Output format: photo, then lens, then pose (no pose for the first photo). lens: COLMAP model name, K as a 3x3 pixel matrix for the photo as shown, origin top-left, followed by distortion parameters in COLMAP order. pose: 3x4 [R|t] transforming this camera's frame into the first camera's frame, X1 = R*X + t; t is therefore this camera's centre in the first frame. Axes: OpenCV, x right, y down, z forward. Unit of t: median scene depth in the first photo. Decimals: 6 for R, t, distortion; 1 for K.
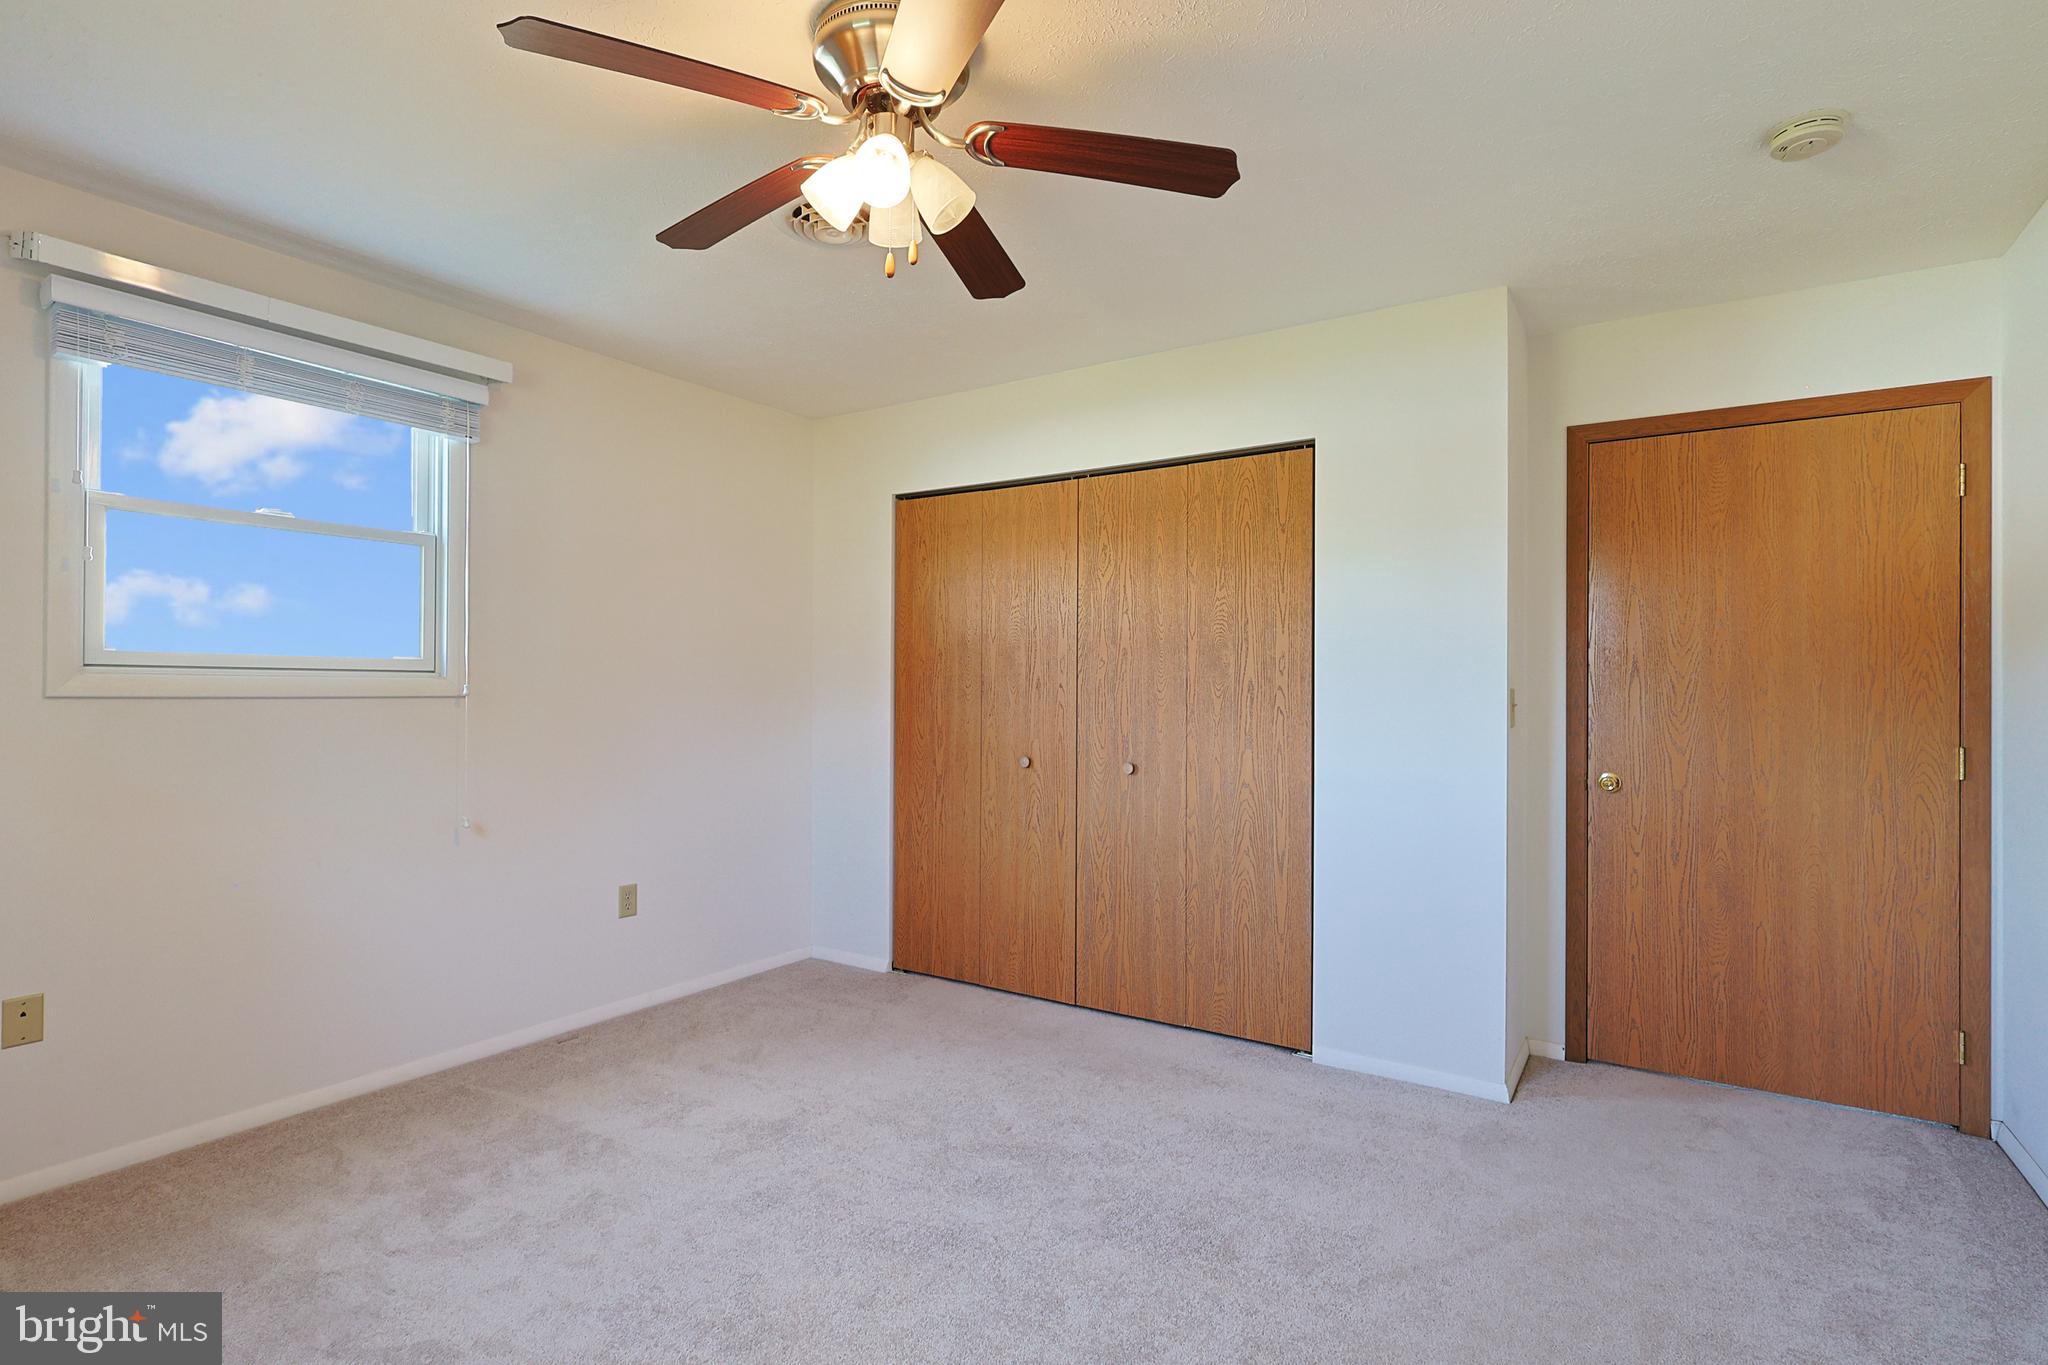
lens RADIAL K [[956.5, 0, 1029.5], [0, 956.5, 647.7], [0, 0, 1]] dist [-0.000549, -0.000011]
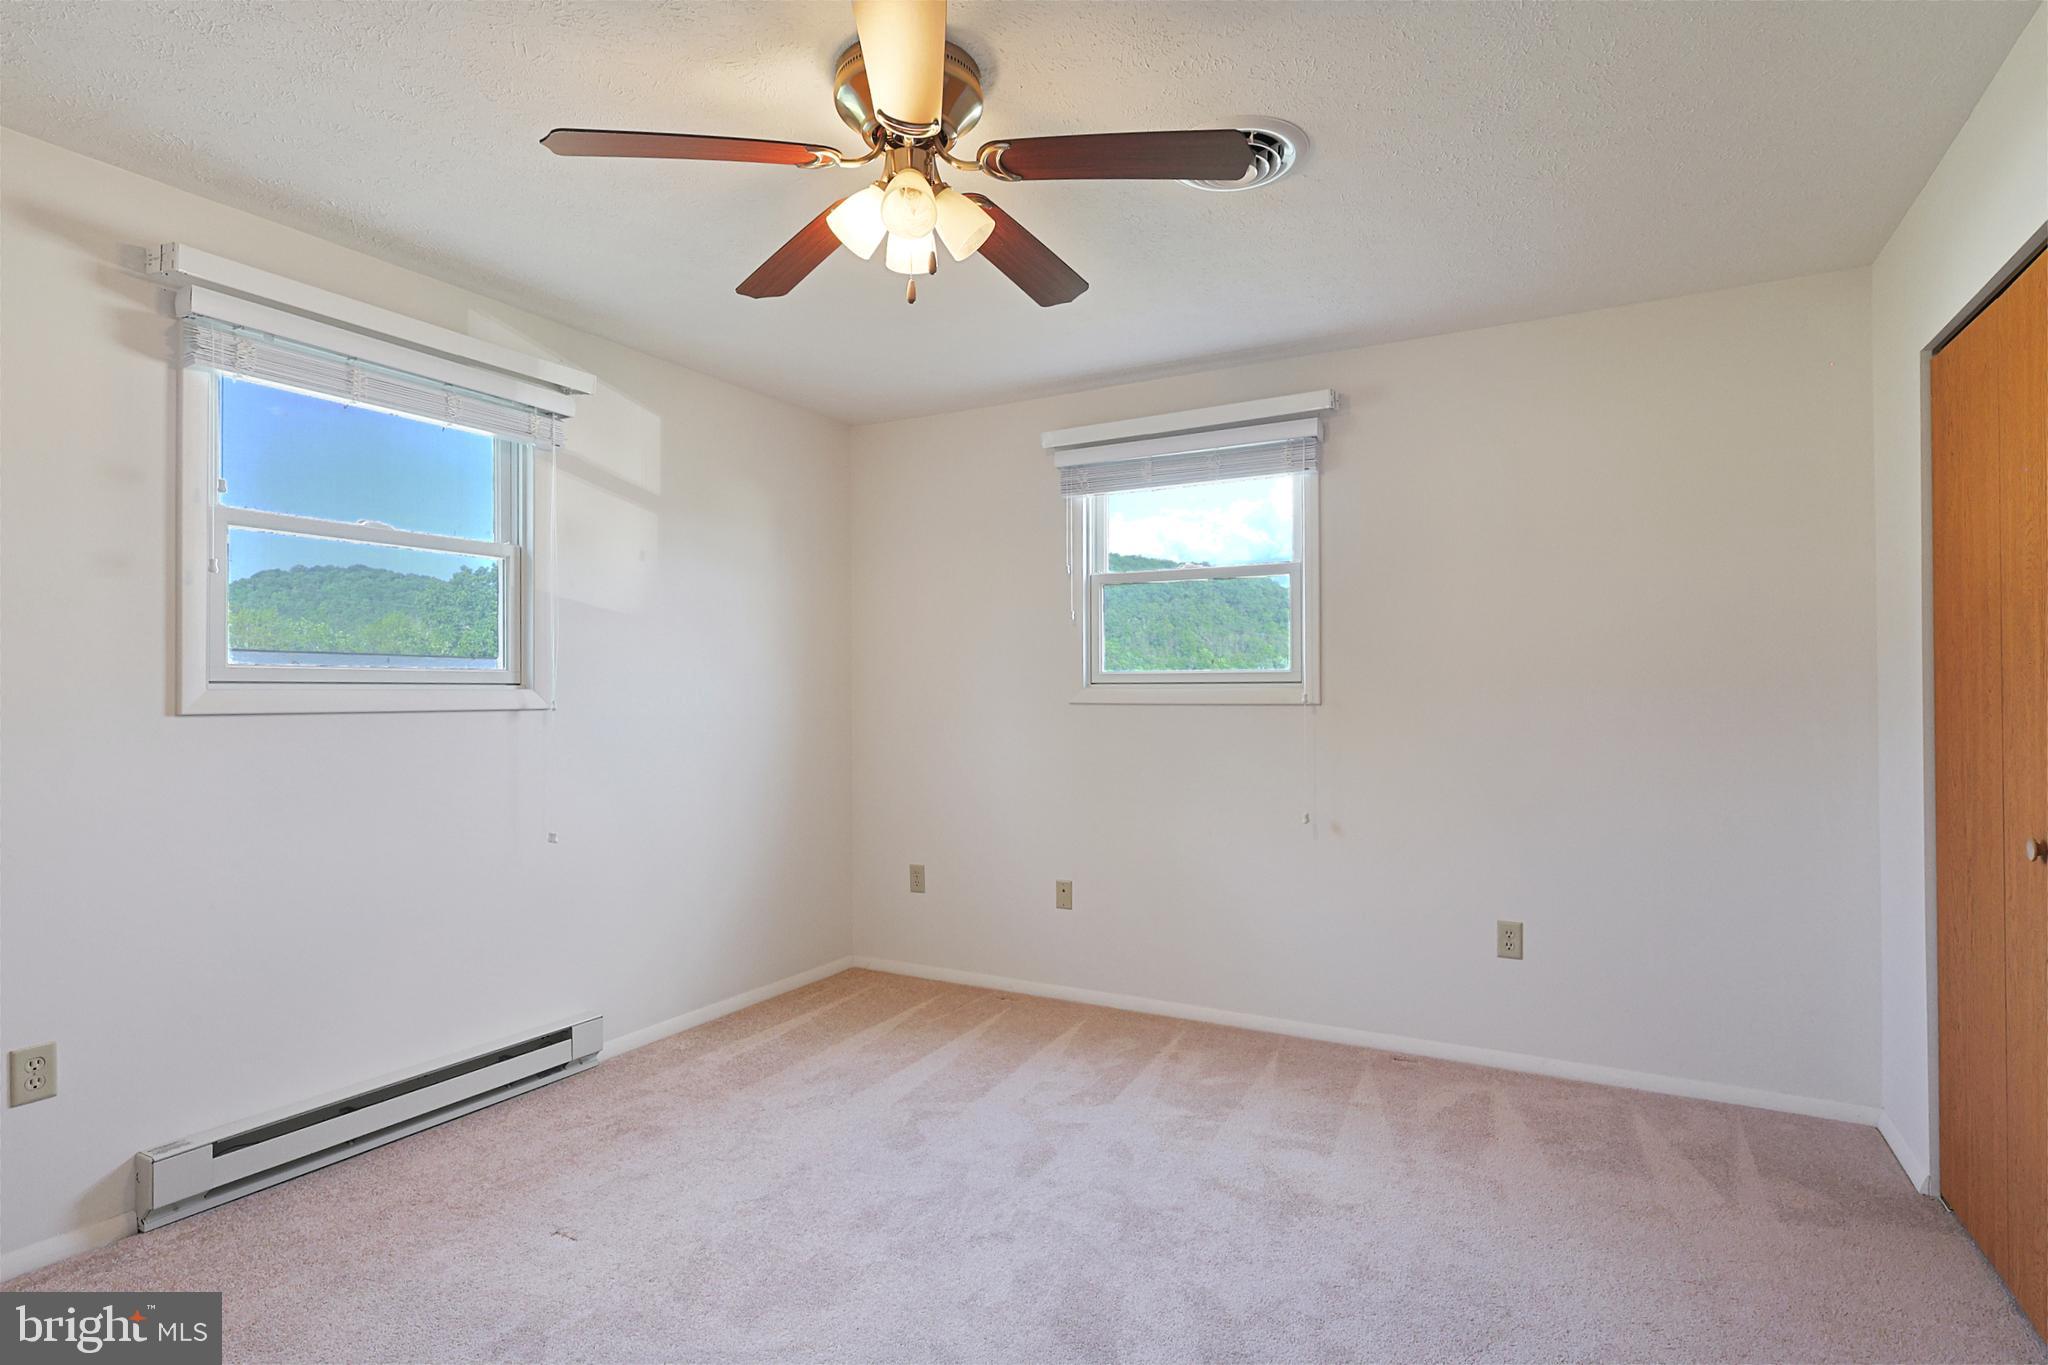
lens RADIAL K [[1031.7, 0, 1066.5], [0, 1031.7, 657.8], [0, 0, 1]] dist [-0.001523, 0.000225]
pose [[0.102316, -0.040757, -0.993917, 0.487071], [0.047369, 0.998226, -0.036058, 0.023244], [0.993623, -0.043391, 0.104065, 0.519777]]
